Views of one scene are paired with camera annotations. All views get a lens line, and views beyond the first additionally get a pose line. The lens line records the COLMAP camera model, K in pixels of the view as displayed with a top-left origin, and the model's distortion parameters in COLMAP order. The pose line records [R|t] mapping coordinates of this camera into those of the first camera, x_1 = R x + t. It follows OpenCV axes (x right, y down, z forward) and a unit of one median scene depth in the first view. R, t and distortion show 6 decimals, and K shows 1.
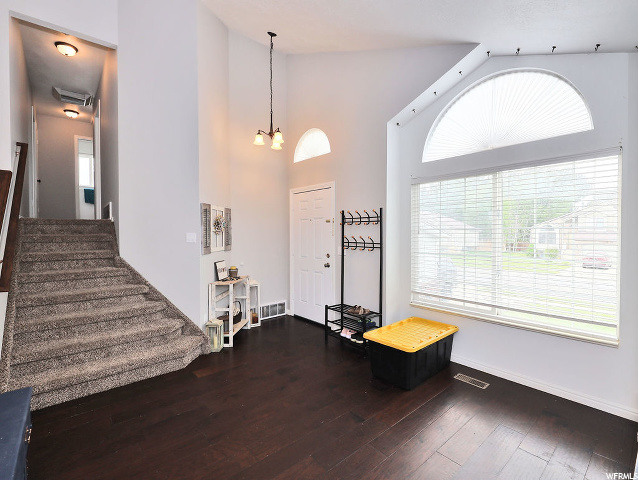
lens RADIAL K [[304.8, 0, 318.8], [0, 304.8, 247.9], [0, 0, 1]] dist [0.000704, 0.000602]
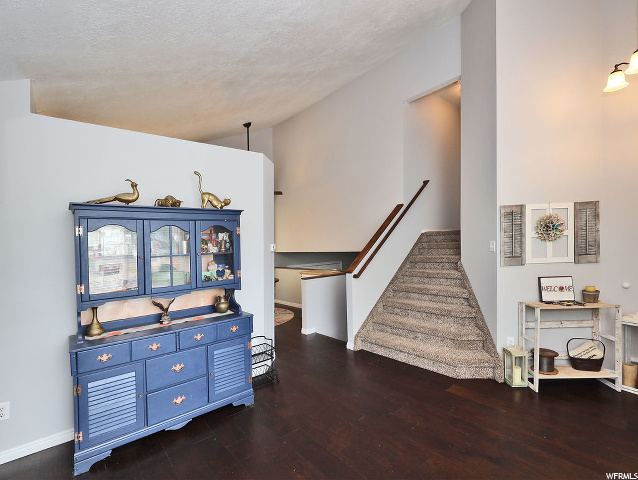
lens RADIAL K [[306.1, 0, 338.2], [0, 306.1, 253.8], [0, 0, 1]] dist [-0.000189, 0.000235]
pose [[0.017595, 0.032825, -0.999306, 0.479614], [-0.010725, 0.999410, 0.032640, -0.035468], [0.999788, 0.010144, 0.017937, 0.532035]]
